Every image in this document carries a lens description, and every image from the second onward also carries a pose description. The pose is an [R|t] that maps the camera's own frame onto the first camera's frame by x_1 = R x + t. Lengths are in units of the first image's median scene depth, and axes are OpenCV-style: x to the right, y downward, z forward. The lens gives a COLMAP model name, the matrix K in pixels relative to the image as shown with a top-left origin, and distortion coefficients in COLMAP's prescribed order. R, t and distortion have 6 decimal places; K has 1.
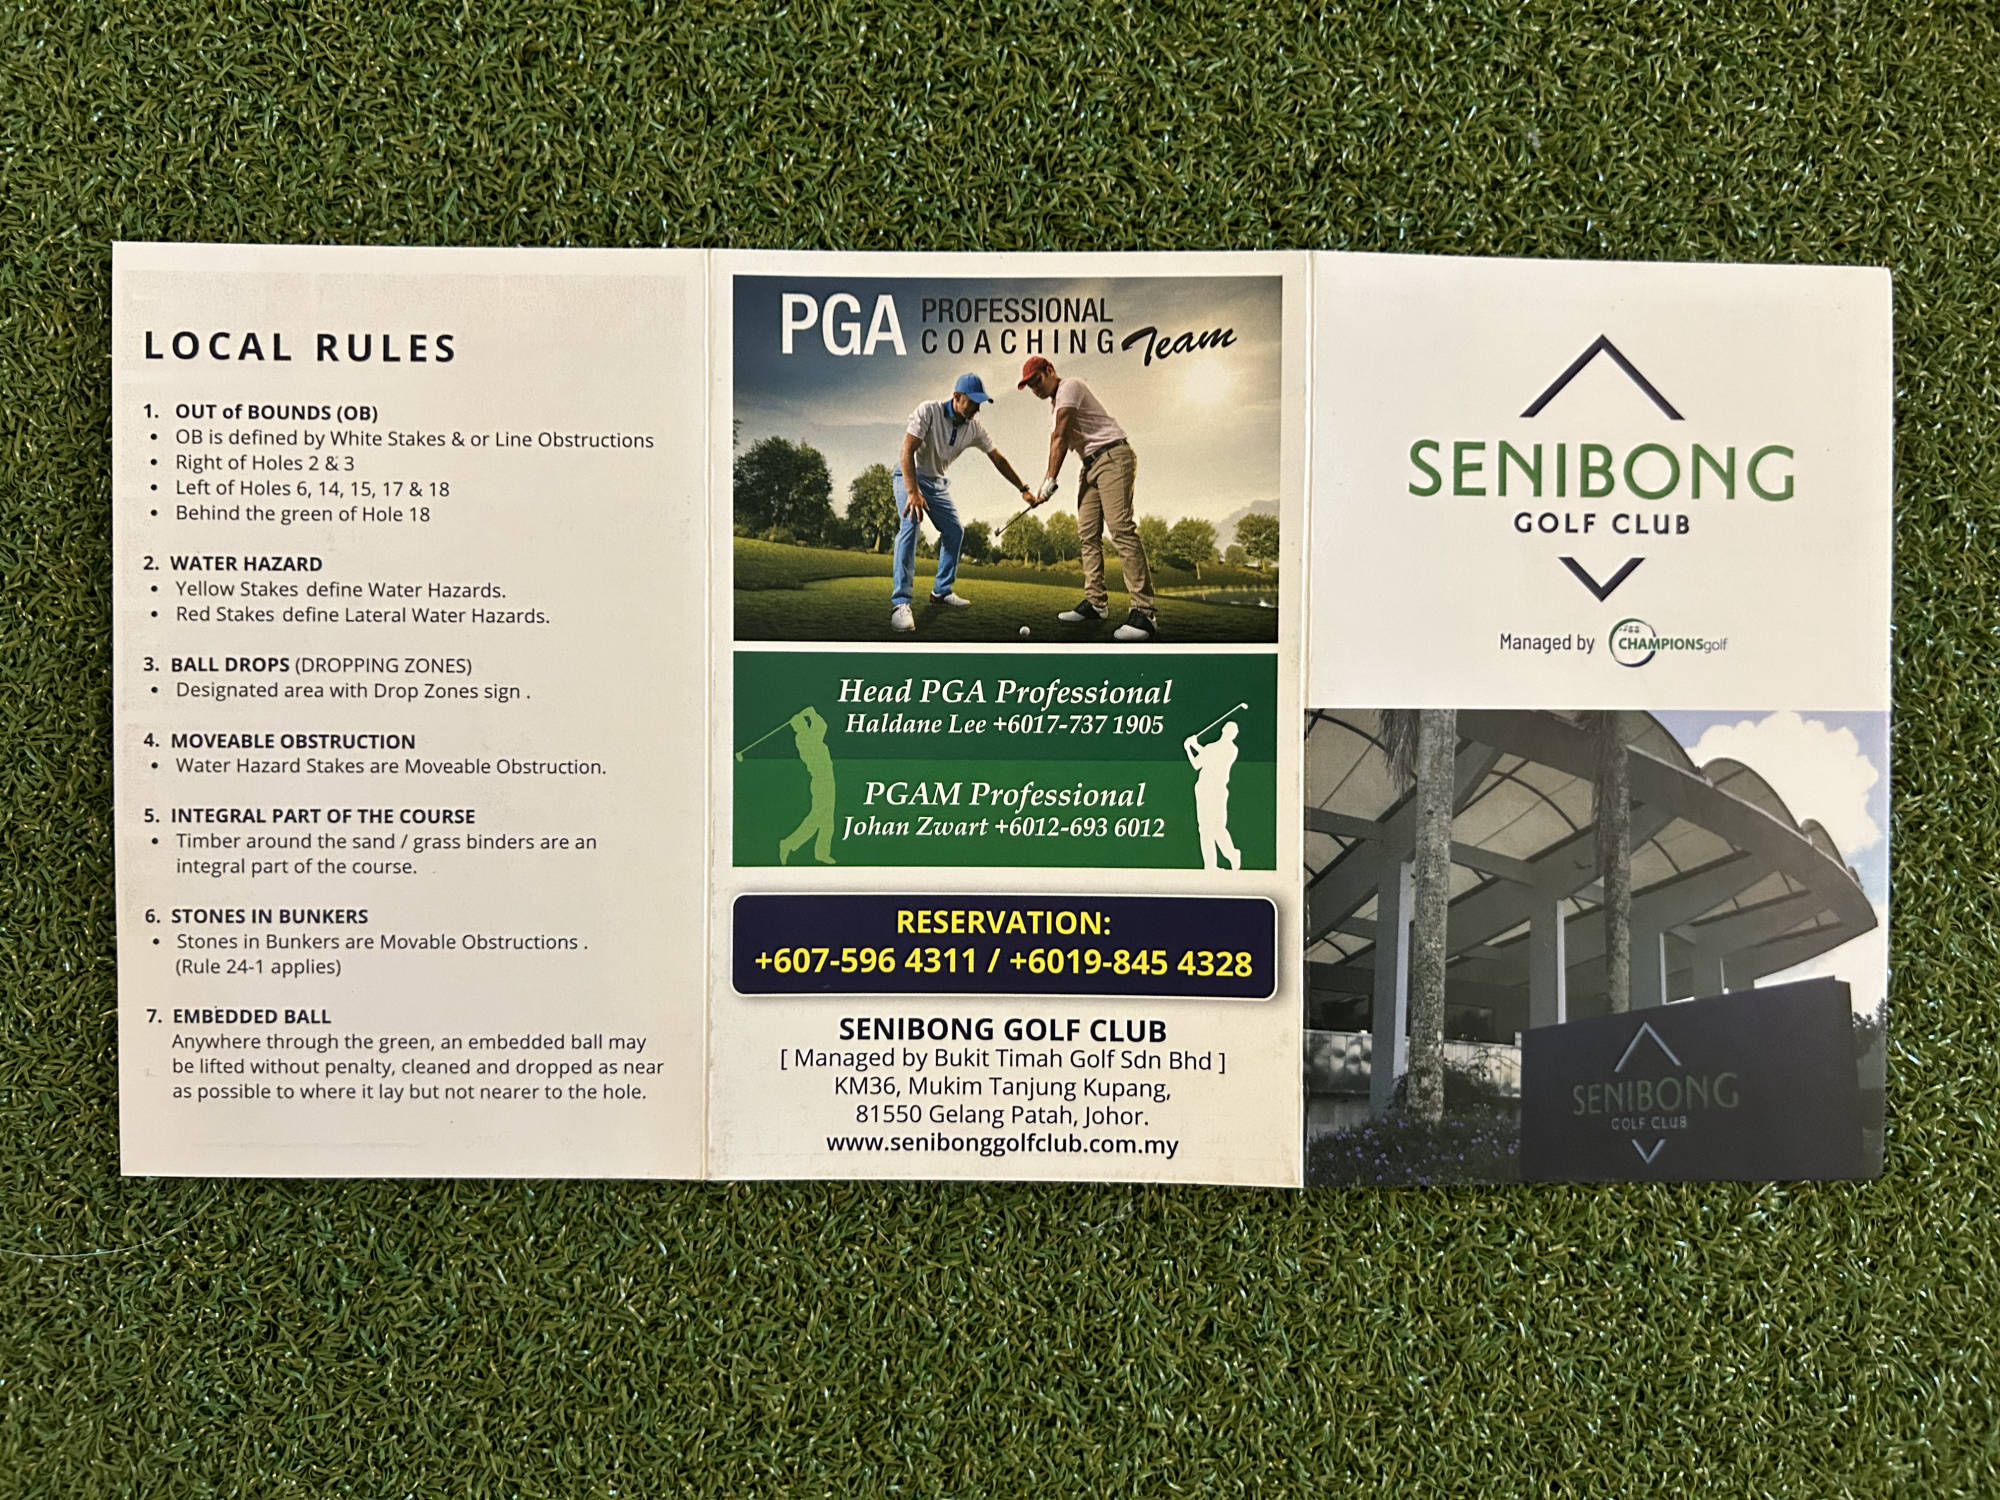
lens RADIAL K [[1534.7, 0, 997.6], [0, 1534.7, 740.5], [0, 0, 1]] dist [-0.010694, -0.005555]
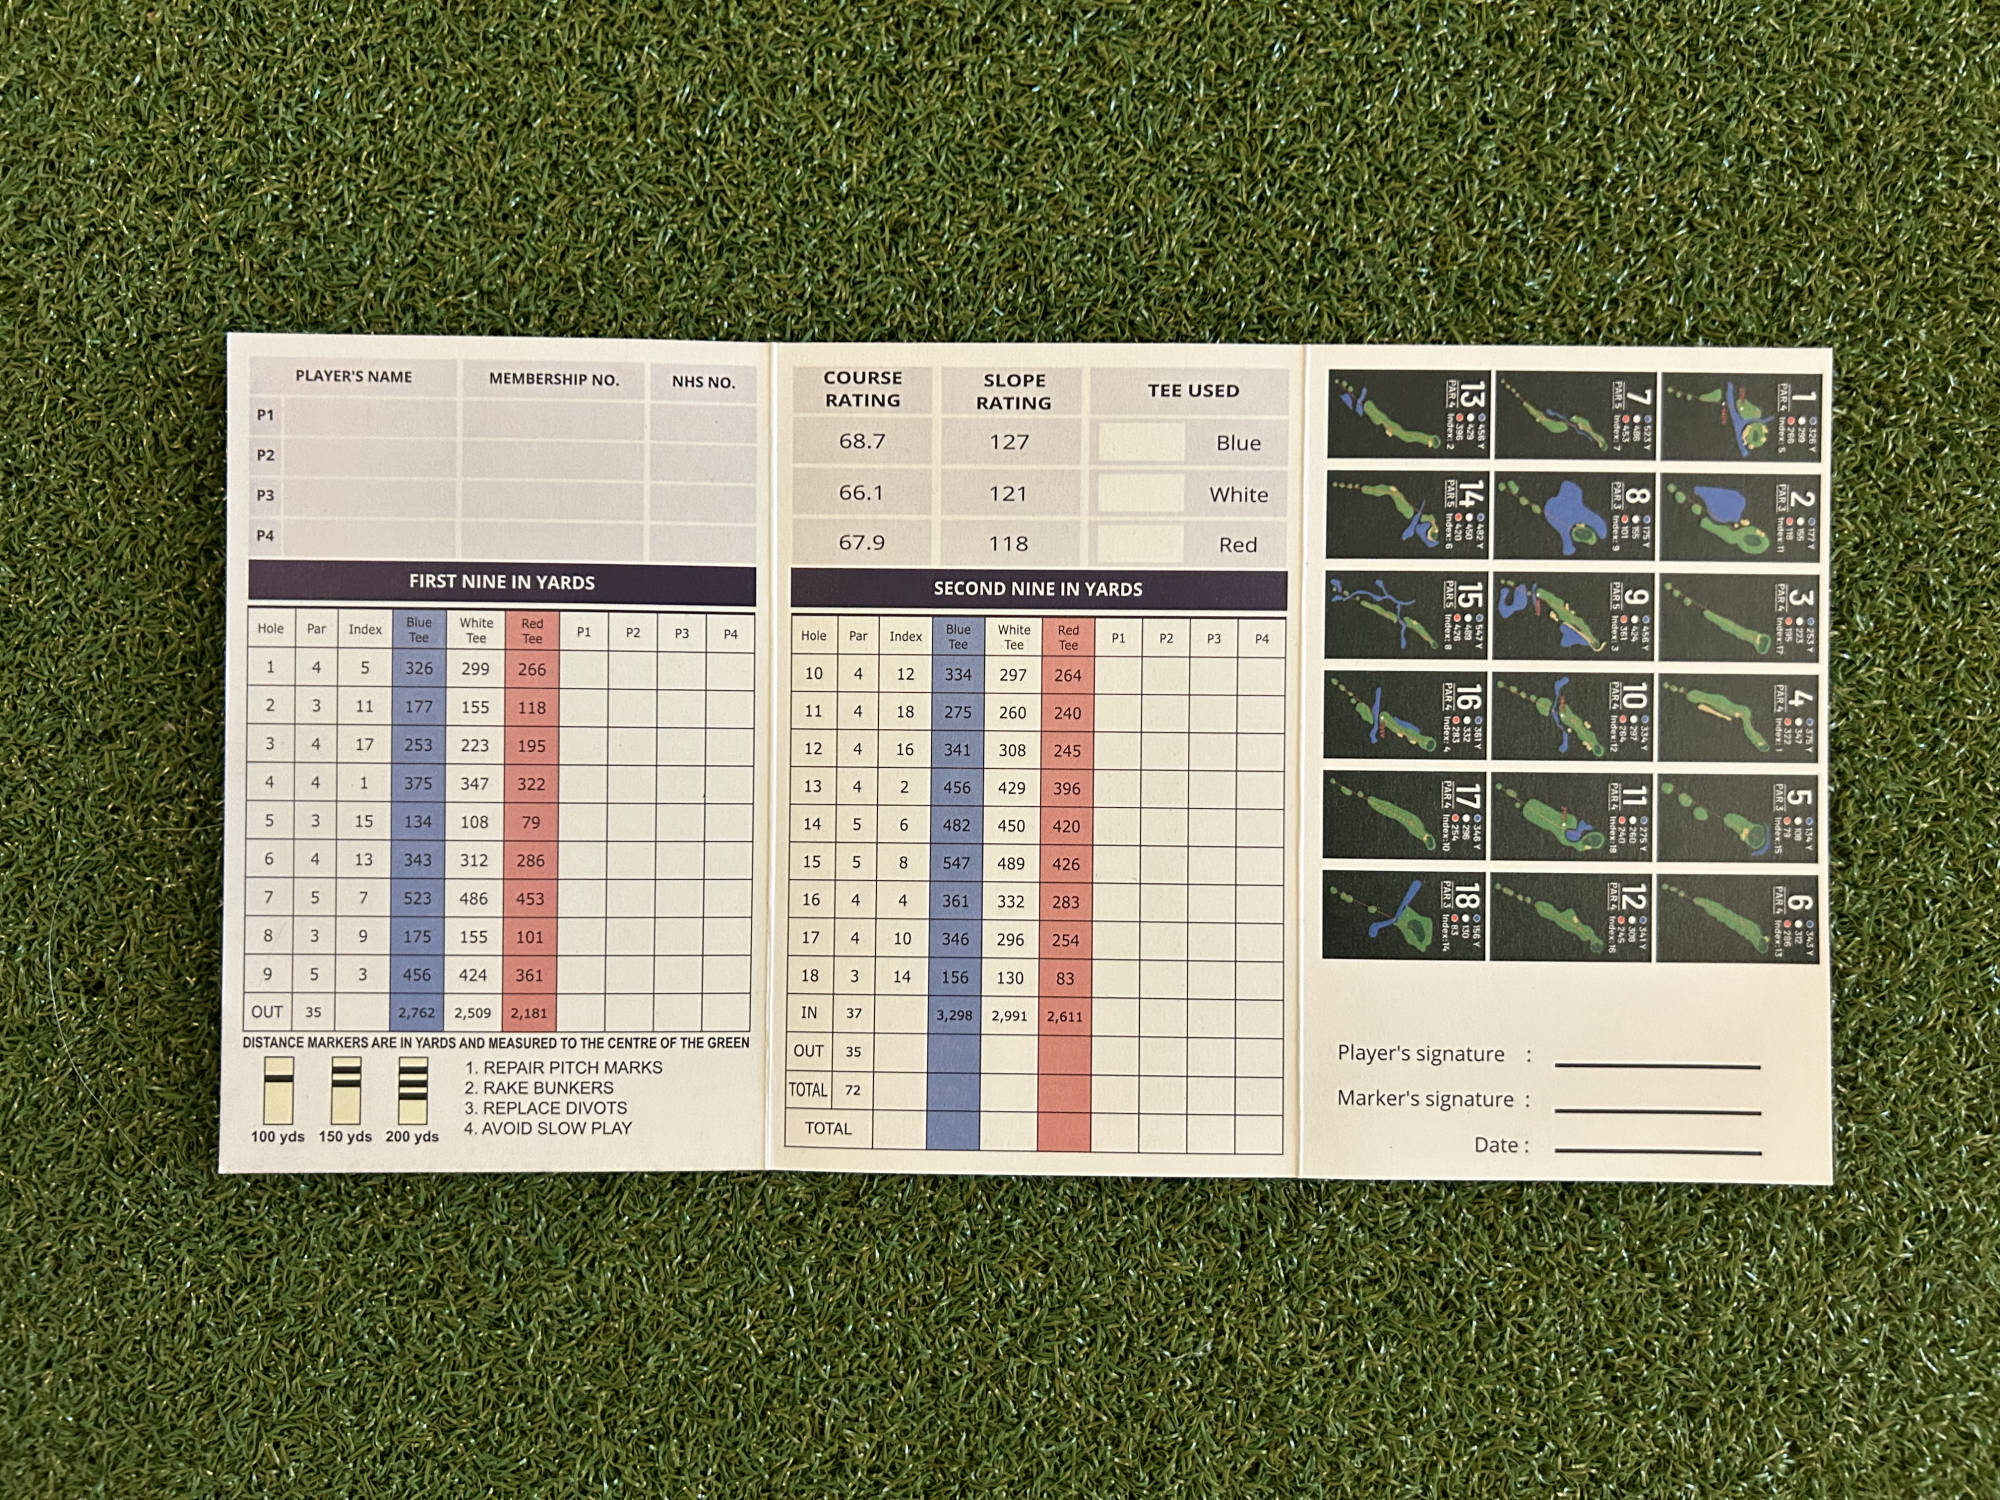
lens RADIAL K [[1534.7, 0, 997.6], [0, 1534.7, 740.5], [0, 0, 1]] dist [-0.010694, -0.005555]
pose [[0.968567, 0.200671, -0.146999, 0.010058], [-0.214803, 0.972737, -0.087423, 0.005666], [0.125448, 0.116250, 0.985266, -0.123842]]
